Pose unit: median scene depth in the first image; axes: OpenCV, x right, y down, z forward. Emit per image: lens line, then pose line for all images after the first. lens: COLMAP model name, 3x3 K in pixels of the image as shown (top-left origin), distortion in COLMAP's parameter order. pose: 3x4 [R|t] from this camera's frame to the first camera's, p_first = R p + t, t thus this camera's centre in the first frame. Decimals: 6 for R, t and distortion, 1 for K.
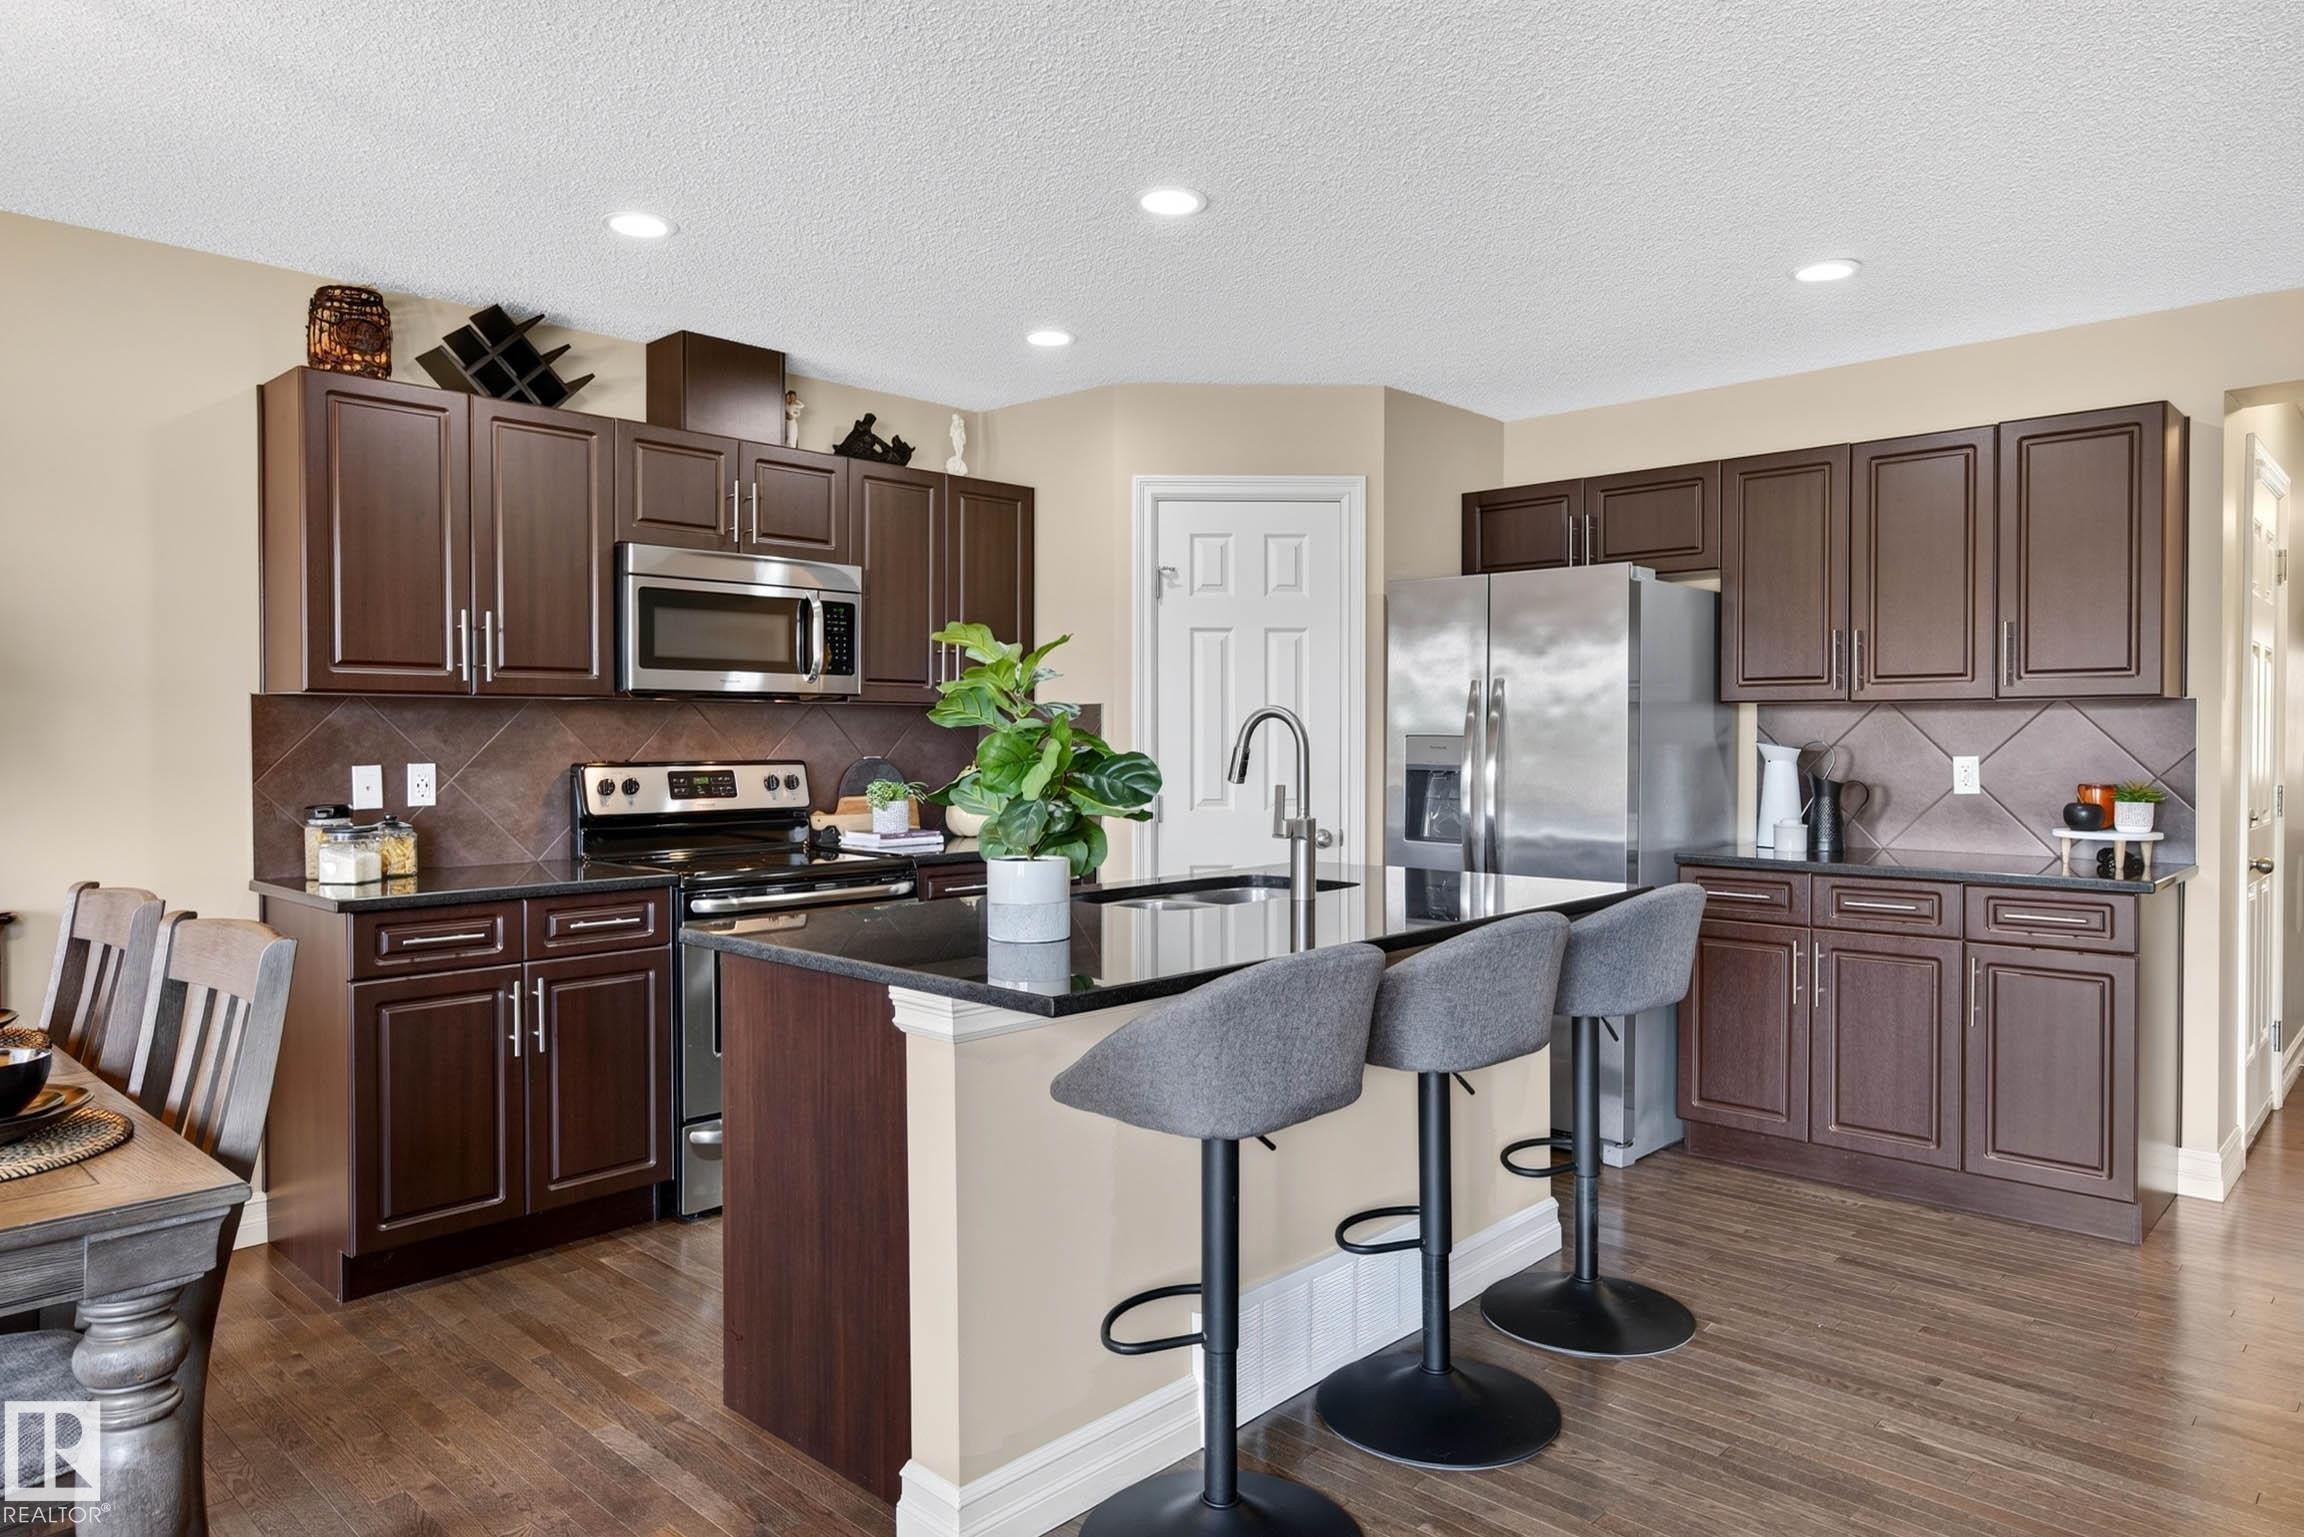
lens RADIAL K [[1462.7, 0, 1110.0], [0, 1462.7, 754.2], [0, 0, 1]] dist [-0.014875, 0.012876]
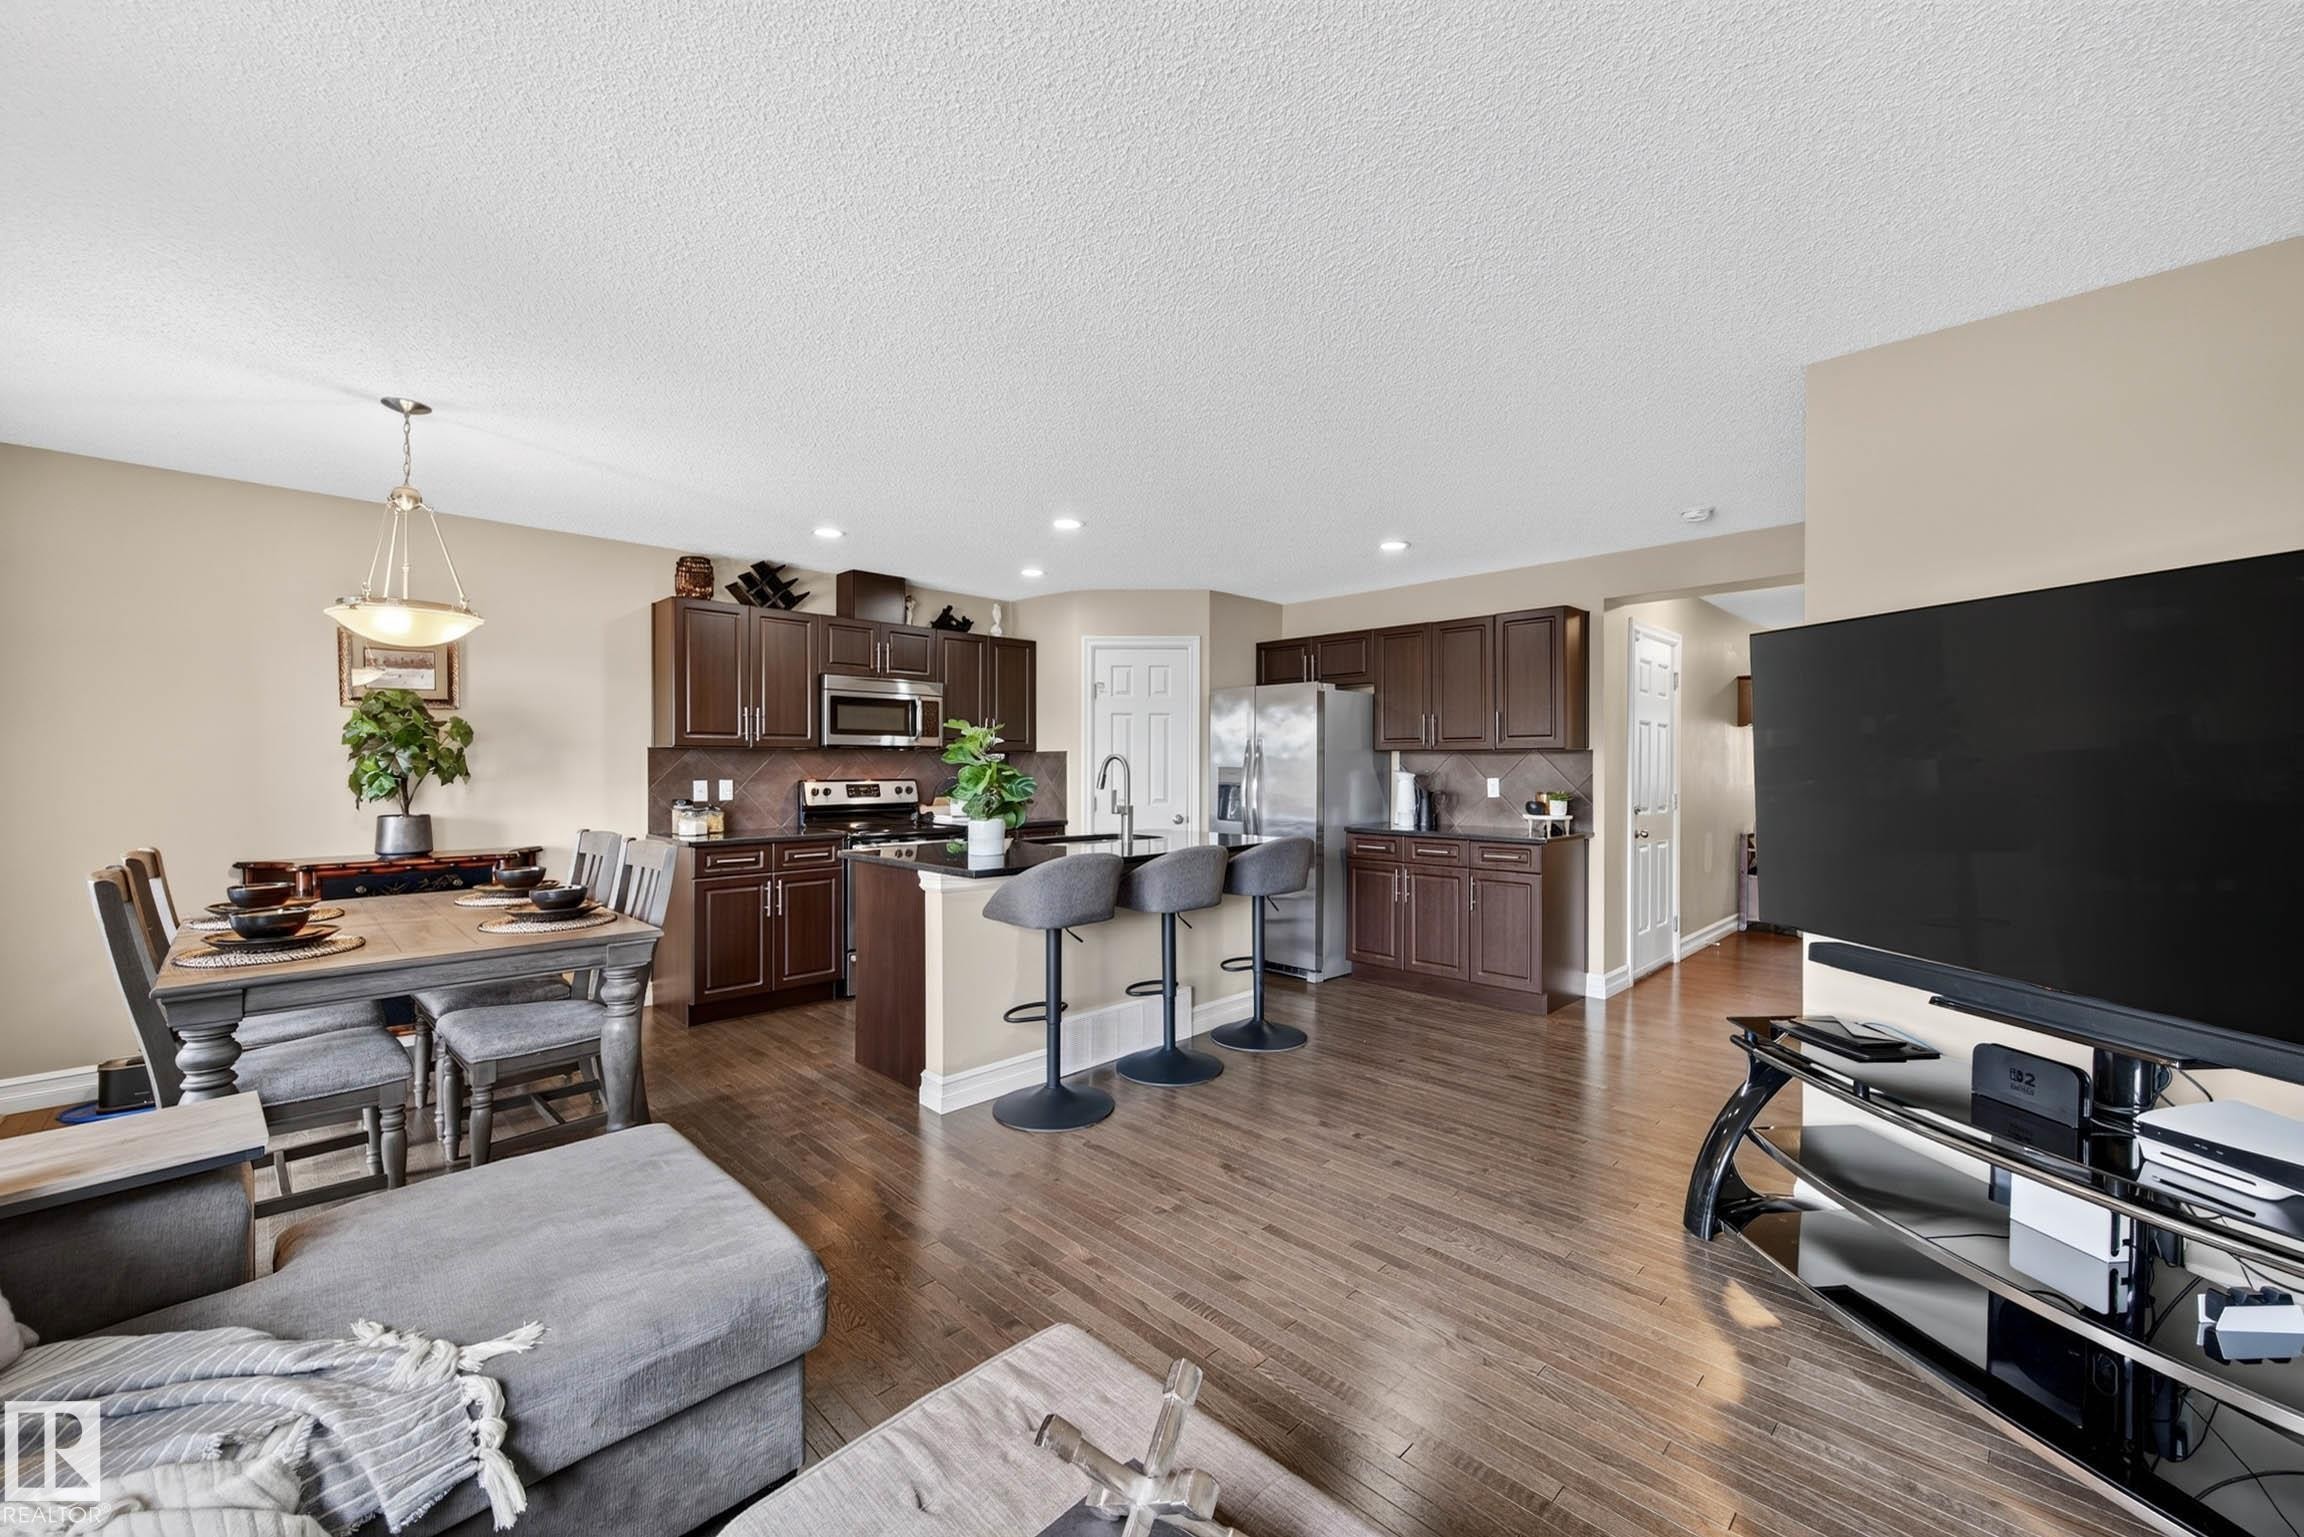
lens RADIAL K [[900.7, 0, 1118.9], [0, 900.7, 764.2], [0, 0, 1]] dist [0.002859, -0.000689]
pose [[0.999562, 0.002026, -0.029528, 0.125084], [-0.002488, 0.999875, -0.015593, 0.002910], [0.029493, 0.015660, 0.999442, -0.267439]]
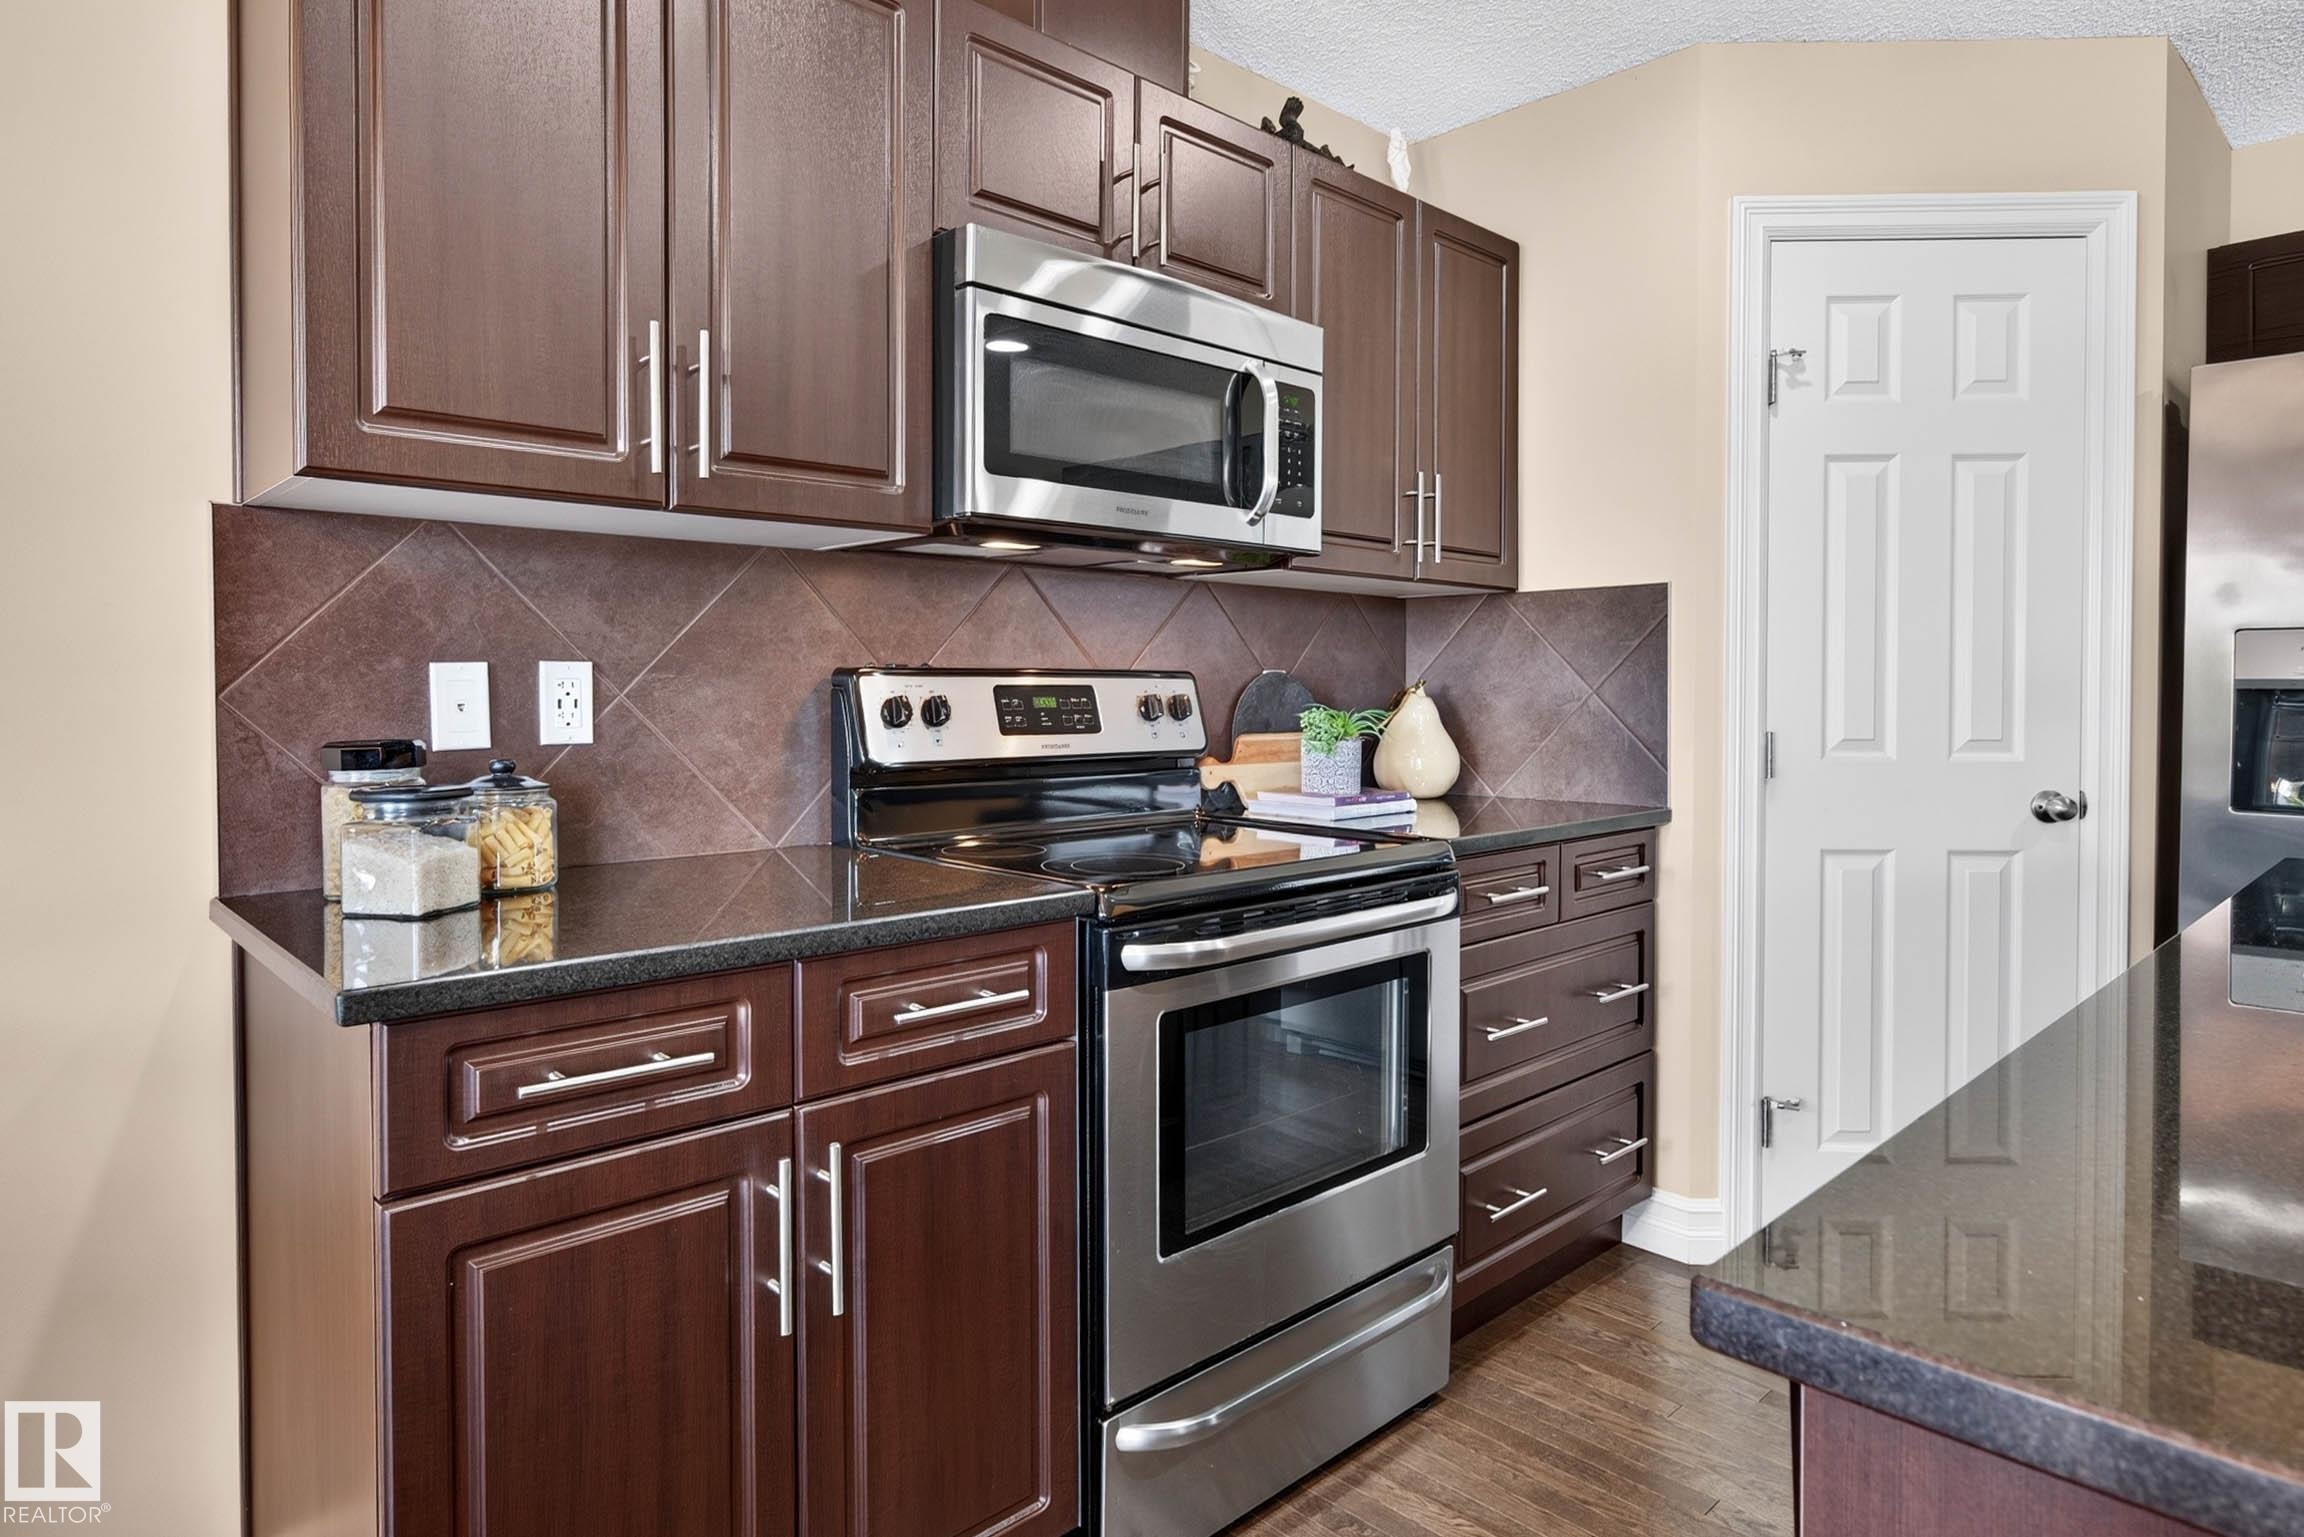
lens RADIAL K [[1315.9, 0, 1086.4], [0, 1315.9, 713.9], [0, 0, 1]] dist [-0.020458, 0.001606]
pose [[0.997832, 0.001797, -0.065782, -0.256964], [-0.001536, 0.999991, 0.004021, 0.022520], [0.065788, -0.003911, 0.997826, 0.547679]]
